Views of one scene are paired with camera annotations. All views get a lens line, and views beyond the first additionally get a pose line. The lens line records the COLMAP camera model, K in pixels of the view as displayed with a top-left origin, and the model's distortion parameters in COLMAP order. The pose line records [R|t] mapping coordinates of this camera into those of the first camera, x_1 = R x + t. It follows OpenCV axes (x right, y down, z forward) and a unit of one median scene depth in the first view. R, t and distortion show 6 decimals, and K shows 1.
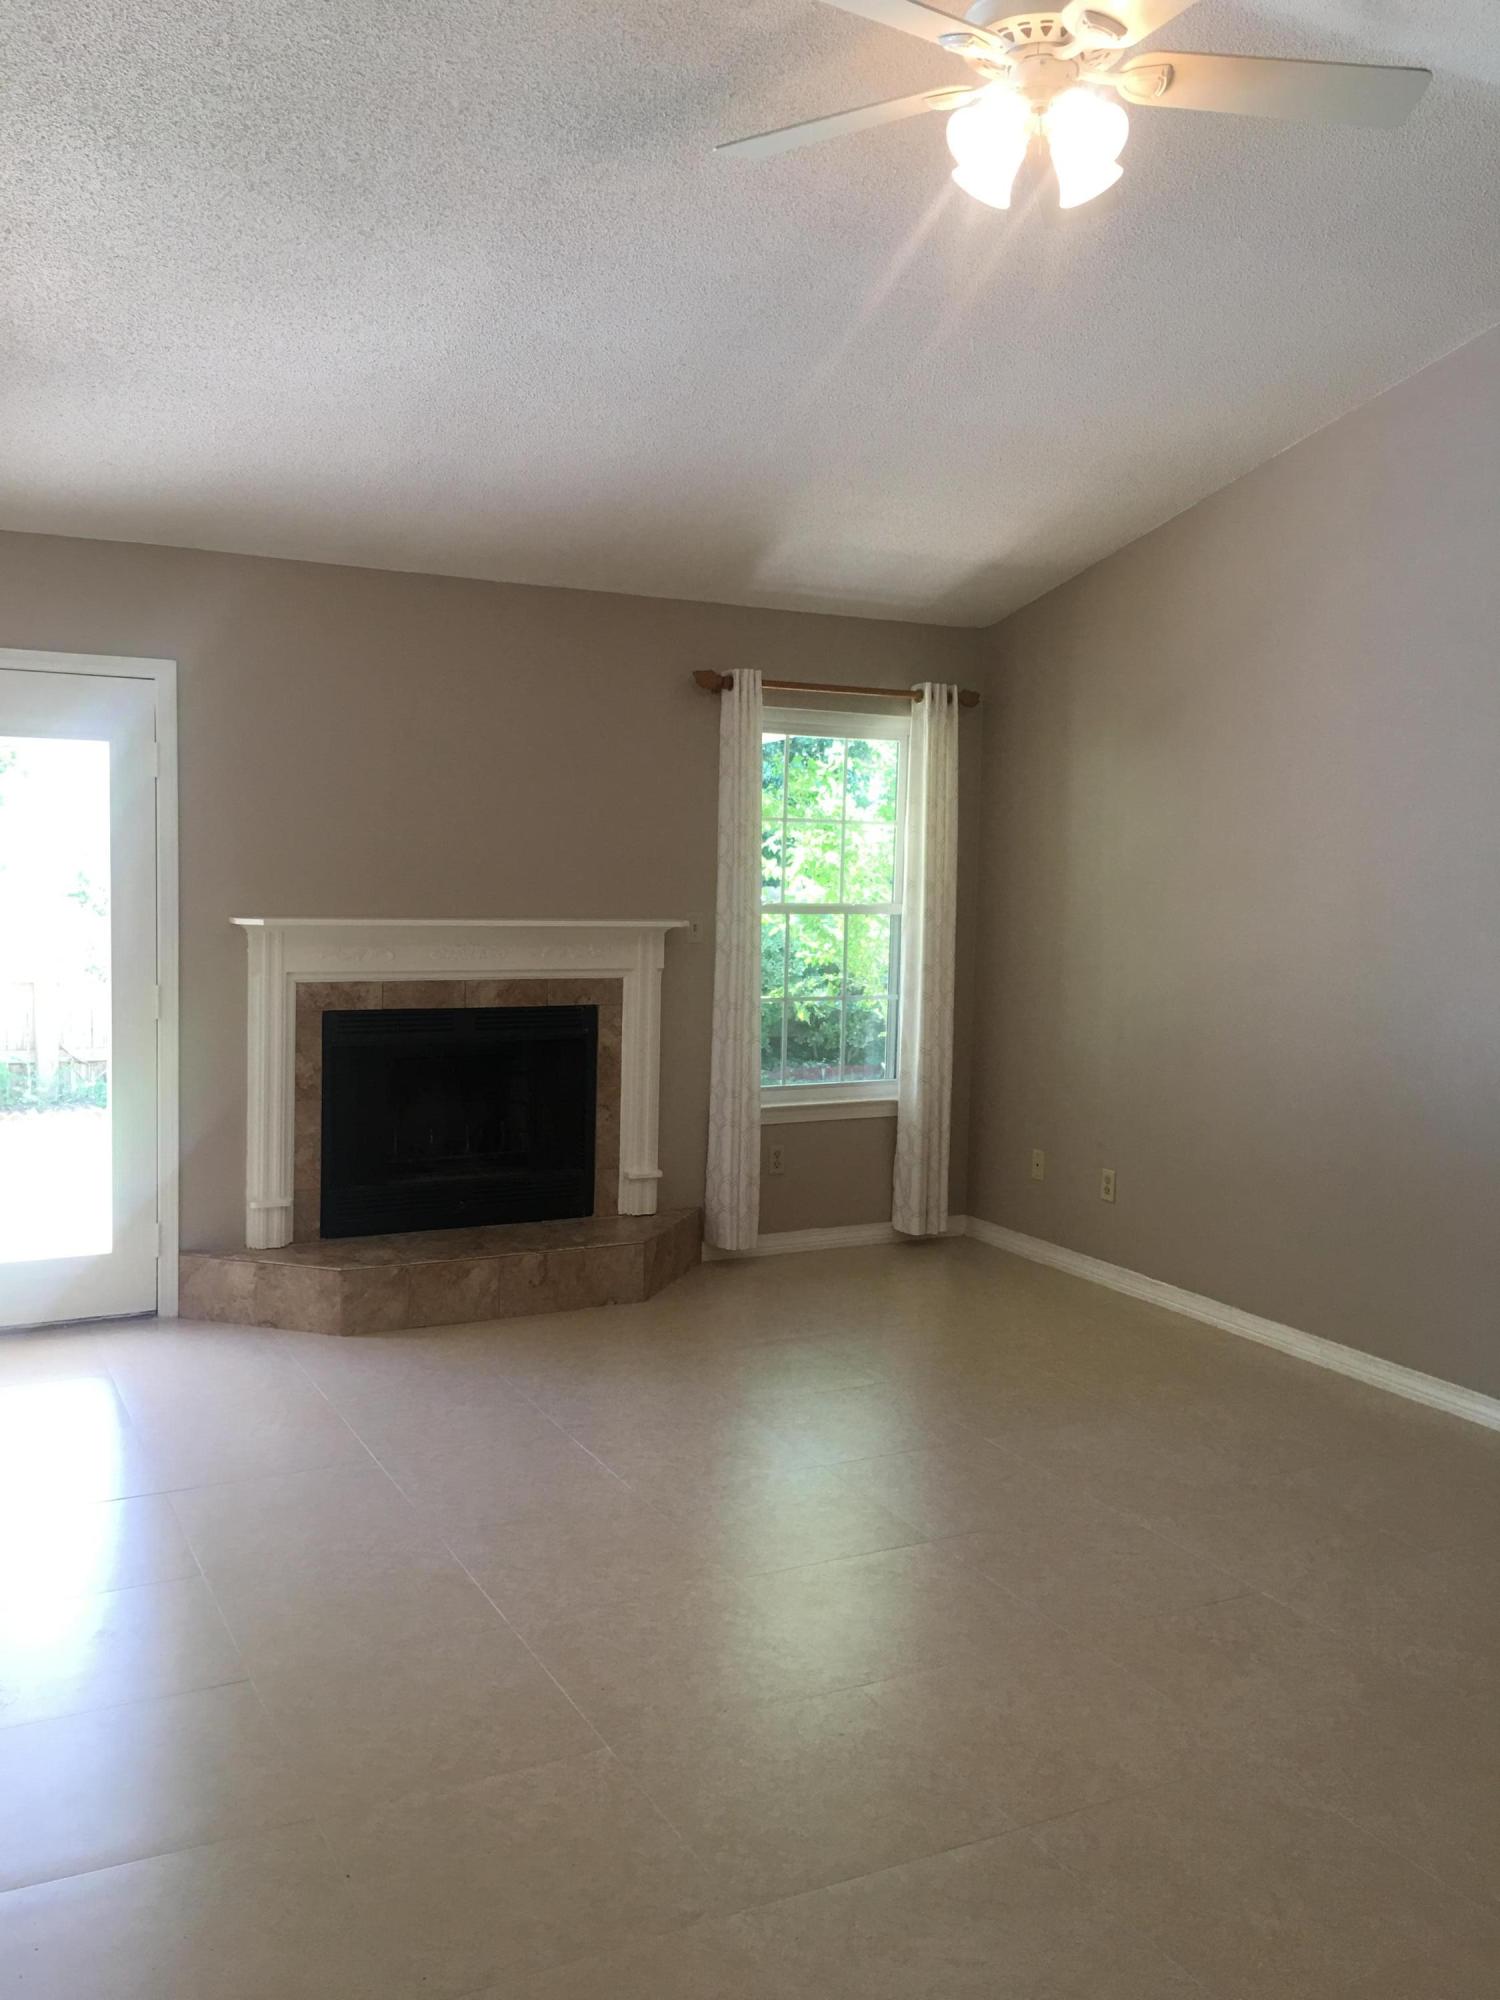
lens RADIAL K [[1711.6, 0, 753.3], [0, 1711.6, 994.5], [0, 0, 1]] dist [0.073201, -0.096259]
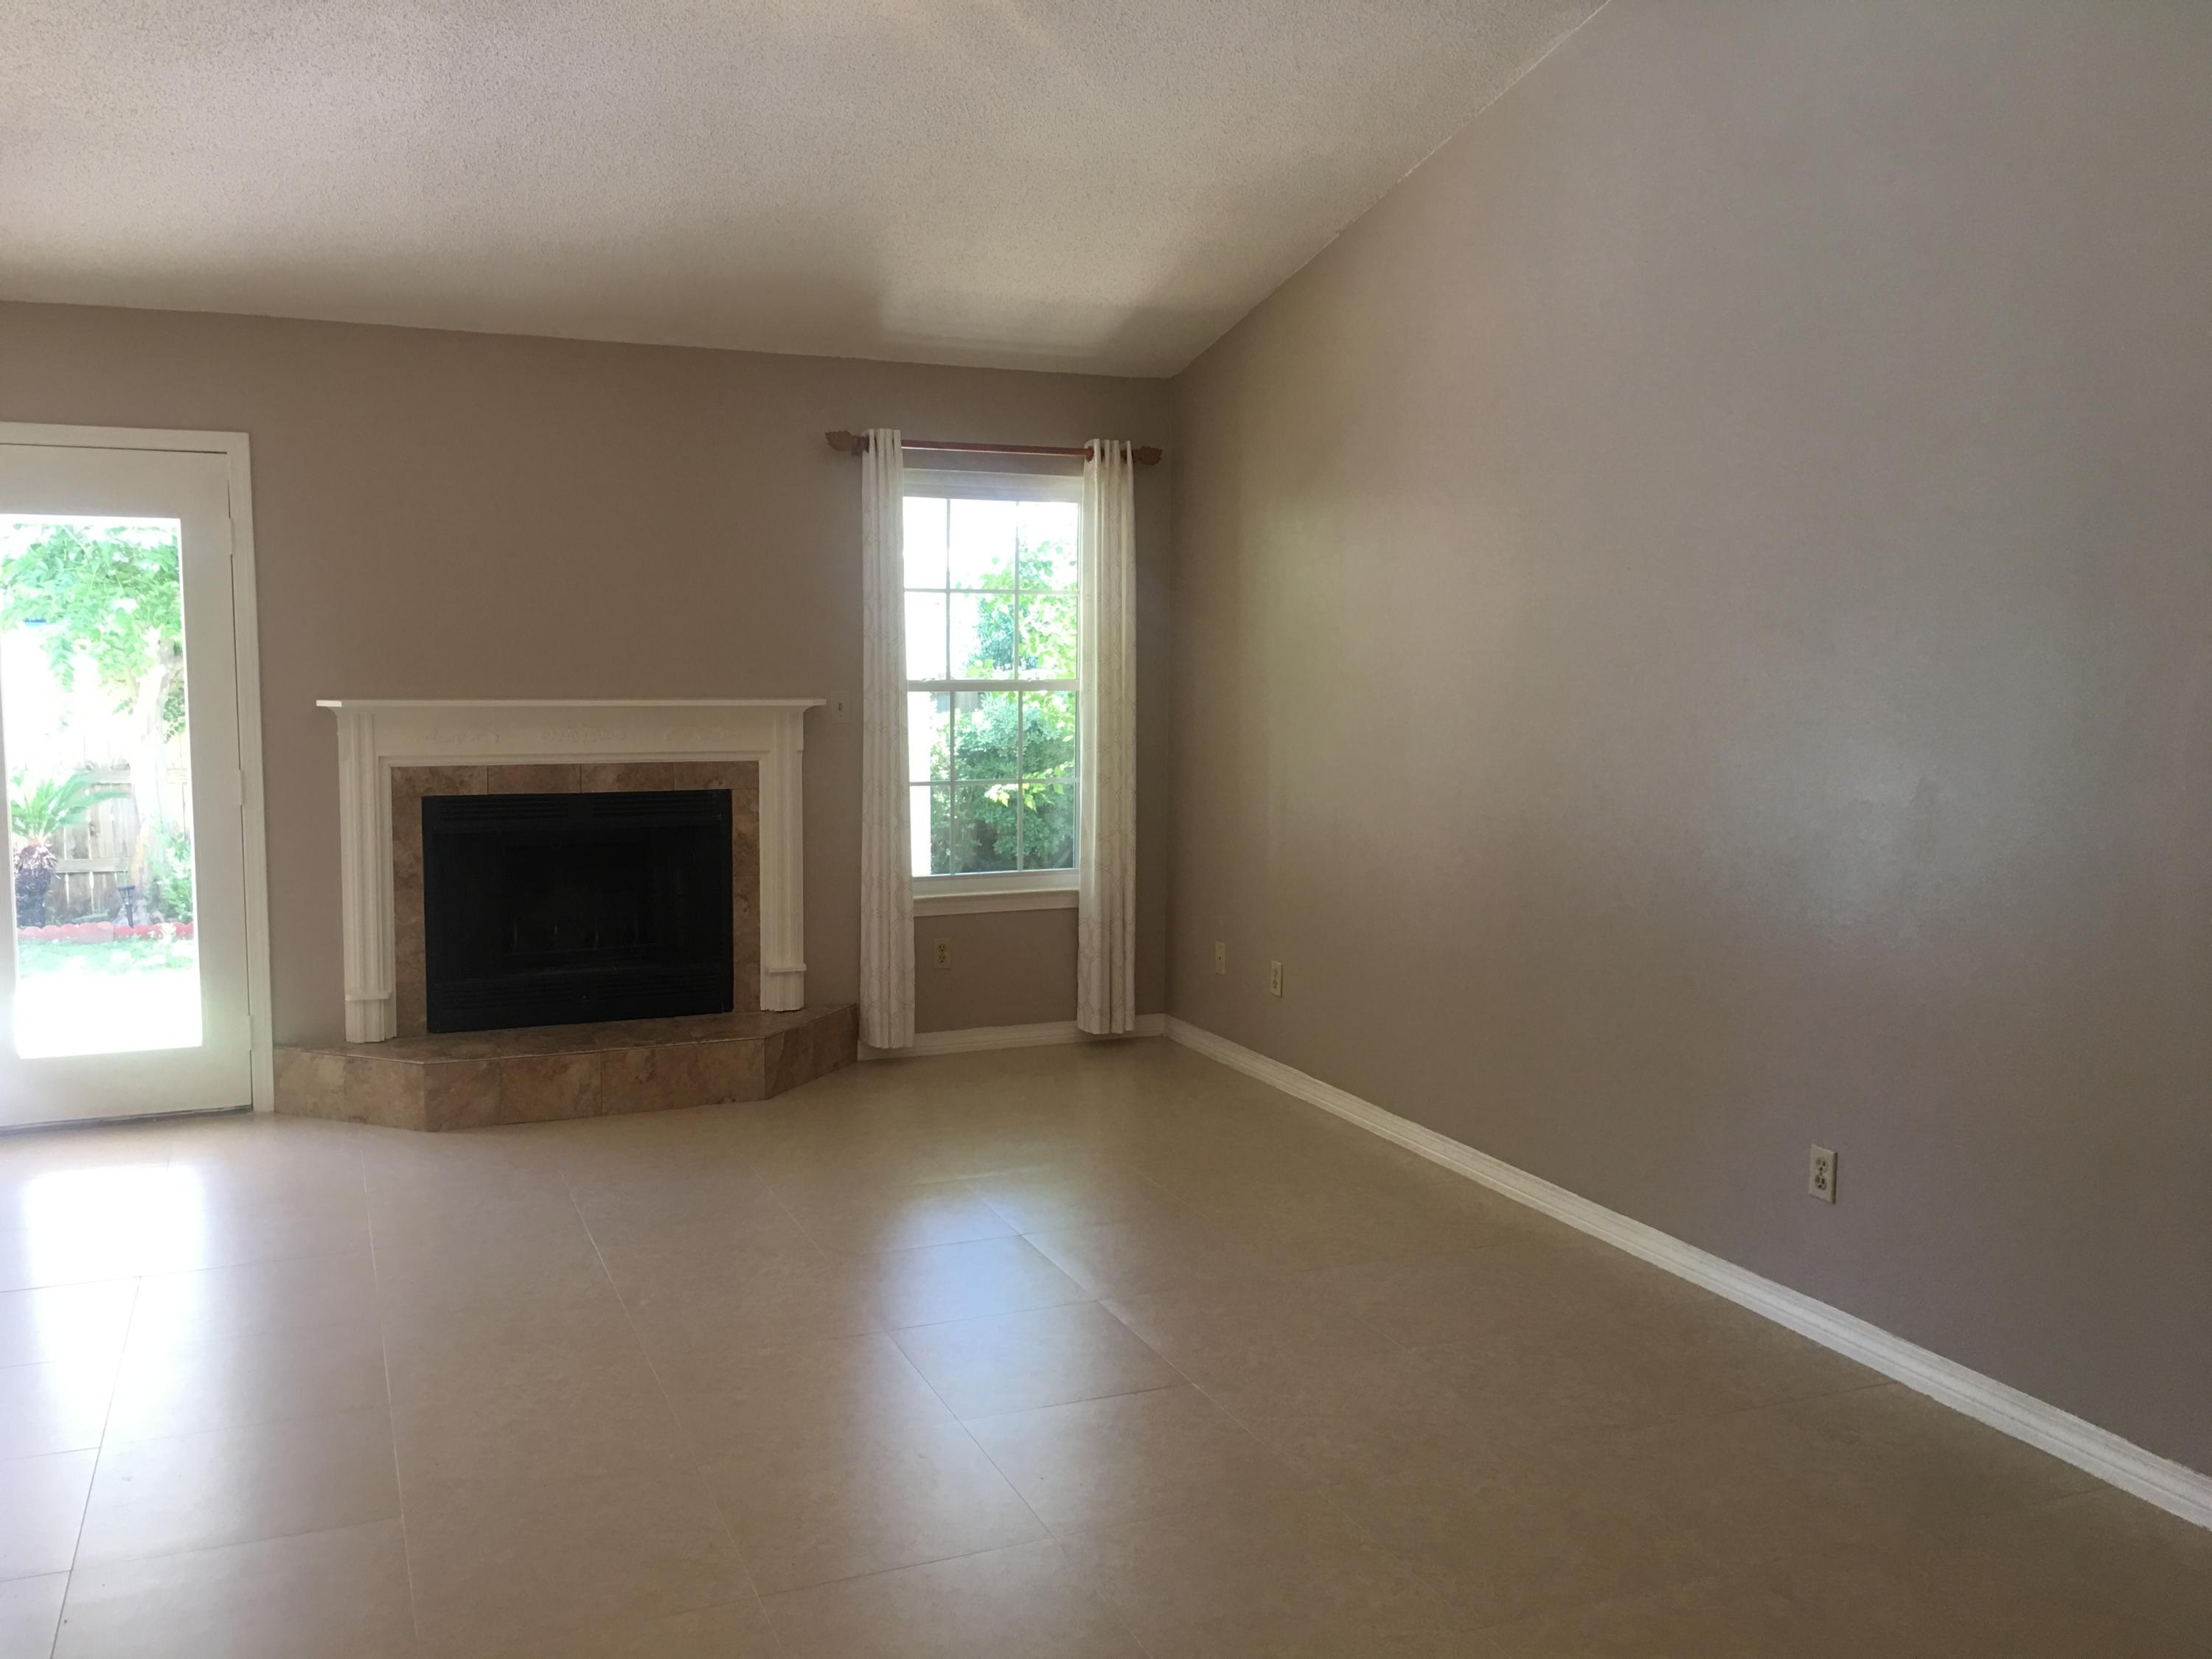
lens RADIAL K [[1893.0, 0, 1107.4], [0, 1893.0, 846.3], [0, 0, 1]] dist [0.073201, -0.096259]
pose [[0.996494, -0.007238, -0.083345, 0.203942], [0.009403, 0.999628, 0.025615, 0.012605], [0.083129, -0.026309, 0.996191, -0.028253]]
